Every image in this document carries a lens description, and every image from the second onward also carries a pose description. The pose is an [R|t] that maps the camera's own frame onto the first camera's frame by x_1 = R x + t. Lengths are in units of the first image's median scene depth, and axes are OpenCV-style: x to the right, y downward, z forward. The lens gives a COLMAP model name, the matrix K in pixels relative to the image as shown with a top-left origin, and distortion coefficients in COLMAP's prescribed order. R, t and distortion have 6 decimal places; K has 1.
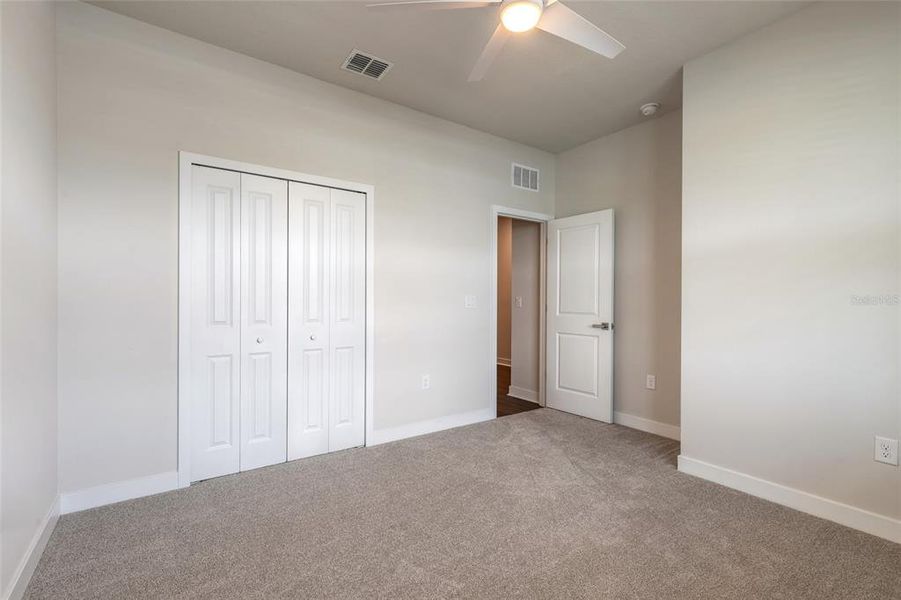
lens RADIAL K [[406.3, 0, 457.6], [0, 406.3, 302.5], [0, 0, 1]] dist [0.003662, -0.000275]
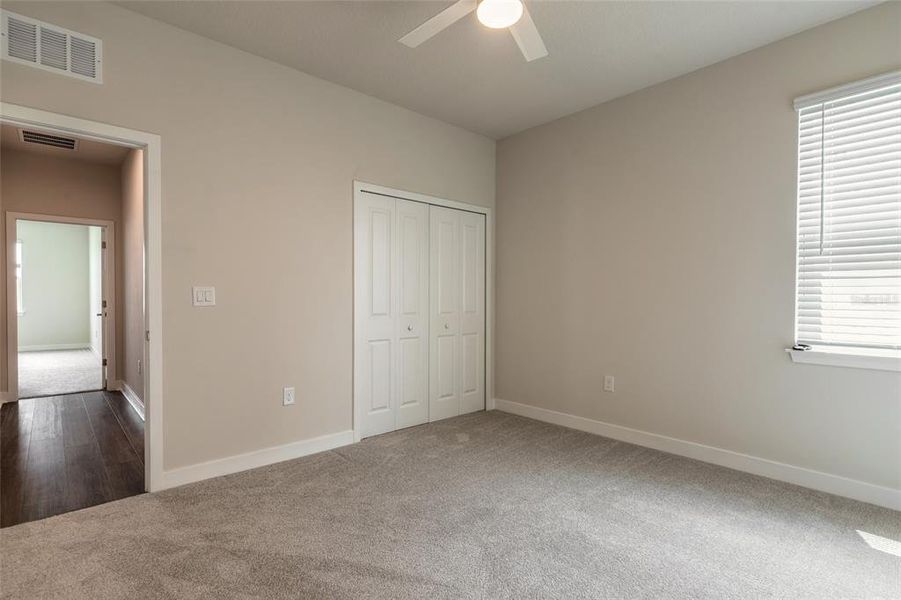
lens RADIAL K [[426.8, 0, 444.9], [0, 426.8, 301.4], [0, 0, 1]] dist [0.017730, 0.000091]
pose [[0.996033, 0.001991, 0.088963, -0.484017], [-0.002590, 0.999975, 0.006620, -0.001699], [-0.088948, -0.006824, 0.996013, -0.348437]]
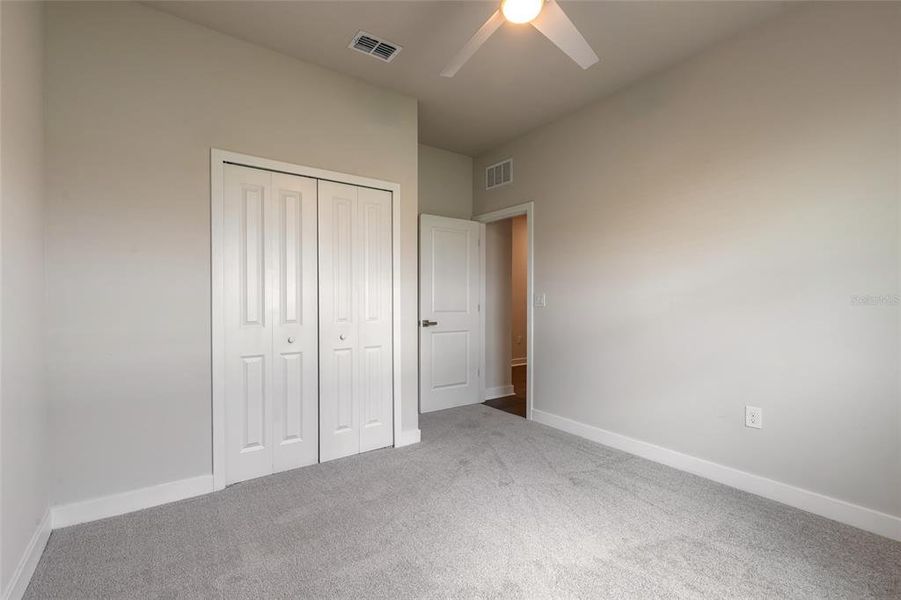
lens RADIAL K [[449.1, 0, 448.8], [0, 449.1, 295.5], [0, 0, 1]] dist [0.001395, 0.000029]
pose [[0.998772, -0.004709, 0.049324, -0.151631], [0.005308, 0.999914, -0.012019, -0.000403], [-0.049263, 0.012266, 0.998711, -0.106686]]
